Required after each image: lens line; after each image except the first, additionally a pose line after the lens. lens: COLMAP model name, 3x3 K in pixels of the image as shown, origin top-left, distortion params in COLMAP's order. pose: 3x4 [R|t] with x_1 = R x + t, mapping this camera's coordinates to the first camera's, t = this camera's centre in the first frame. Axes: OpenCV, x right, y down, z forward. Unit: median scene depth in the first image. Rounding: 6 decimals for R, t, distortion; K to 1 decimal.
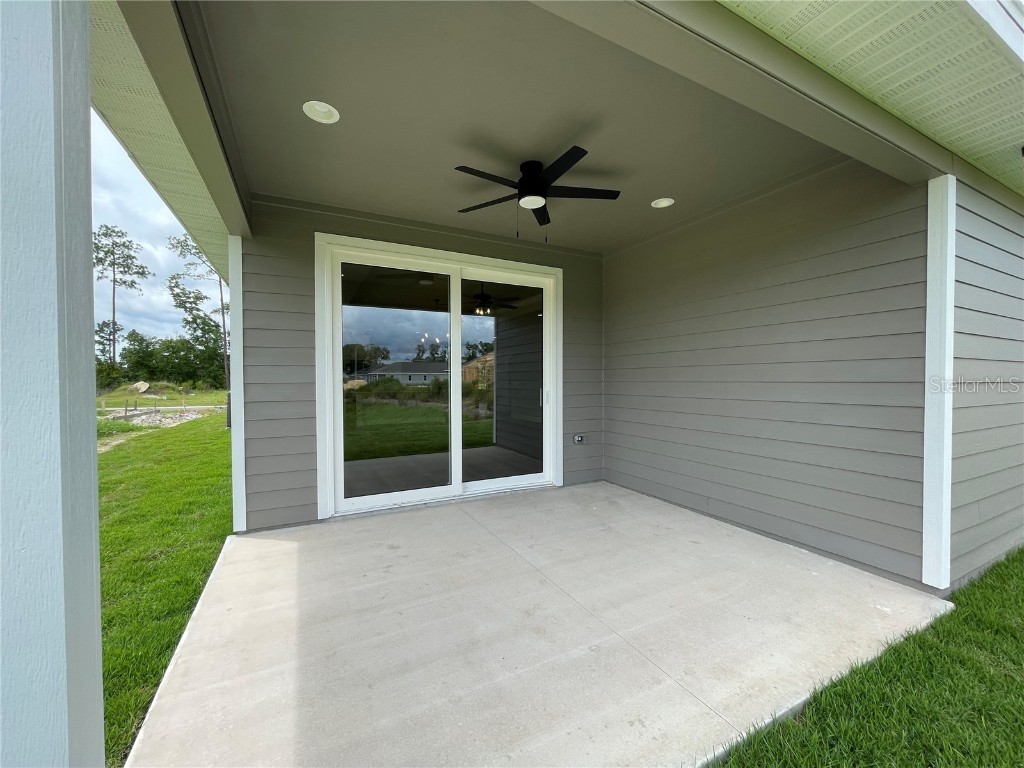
lens RADIAL K [[412.6, 0, 511.9], [0, 412.6, 380.2], [0, 0, 1]] dist [-0.000987, -0.000425]
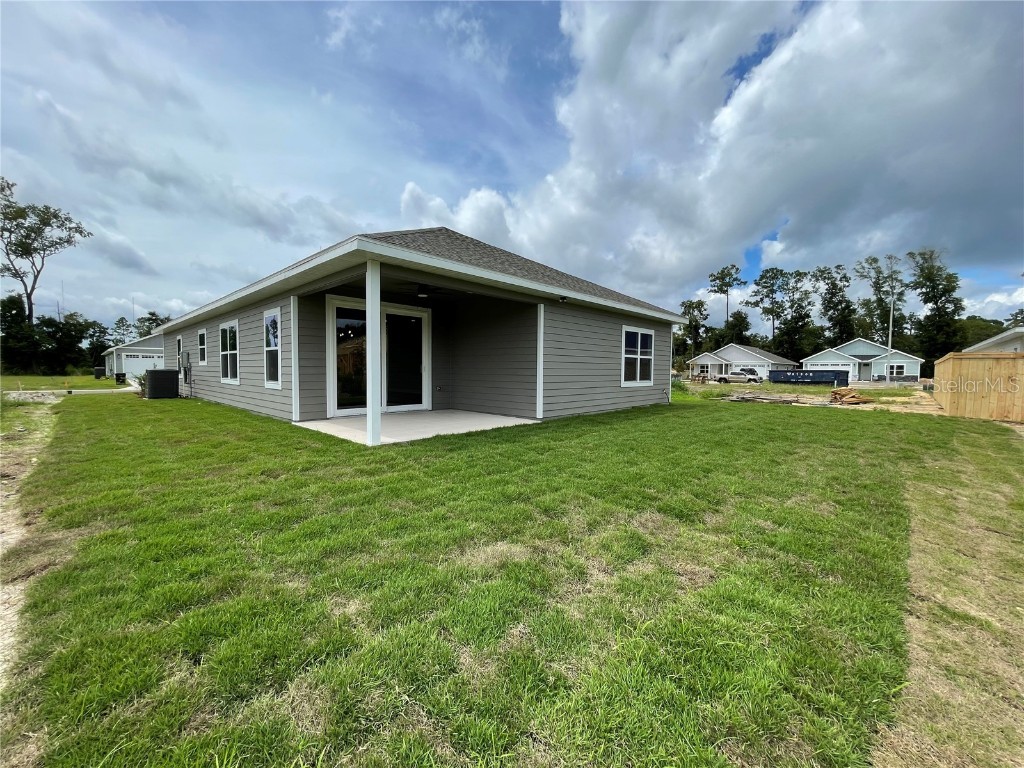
lens RADIAL K [[412.6, 0, 510.2], [0, 412.6, 384.2], [0, 0, 1]] dist [-0.000987, -0.000425]
pose [[0.943092, -0.000495, 0.332530, -0.208898], [-0.005719, 0.999827, 0.017707, 0.077300], [-0.332481, -0.018601, 0.942926, -1.184811]]
